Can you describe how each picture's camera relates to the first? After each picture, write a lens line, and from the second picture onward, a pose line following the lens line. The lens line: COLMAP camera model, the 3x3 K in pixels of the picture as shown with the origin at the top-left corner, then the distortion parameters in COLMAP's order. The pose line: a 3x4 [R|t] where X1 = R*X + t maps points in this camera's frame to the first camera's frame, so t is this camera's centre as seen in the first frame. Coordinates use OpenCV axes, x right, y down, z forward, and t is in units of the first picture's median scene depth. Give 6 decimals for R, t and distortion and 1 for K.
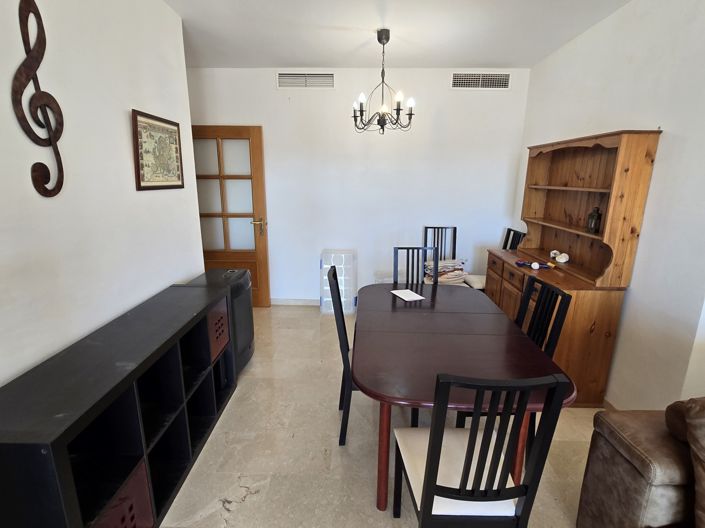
lens RADIAL K [[355.9, 0, 354.7], [0, 355.9, 263.1], [0, 0, 1]] dist [0.001612, -0.002872]
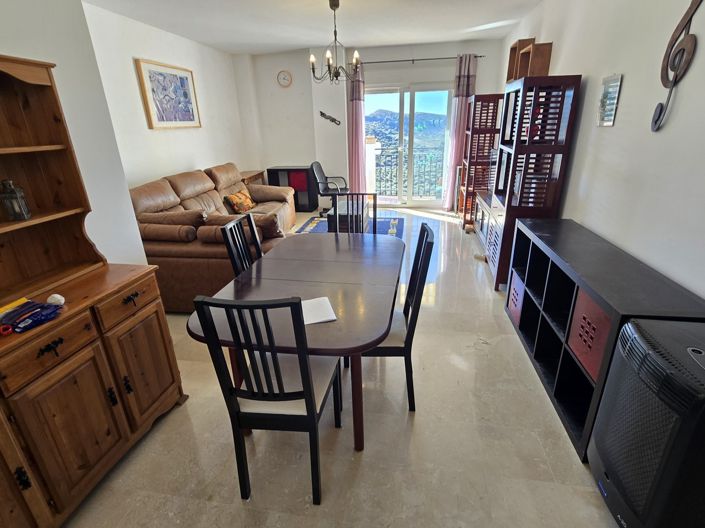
lens RADIAL K [[355.9, 0, 348.8], [0, 355.9, 261.1], [0, 0, 1]] dist [0.001612, -0.002872]
pose [[-0.985940, -0.042156, 0.161697, -0.009665], [0.057725, 0.822161, 0.566321, -0.346729], [-0.156814, 0.567693, -0.808167, 1.451367]]
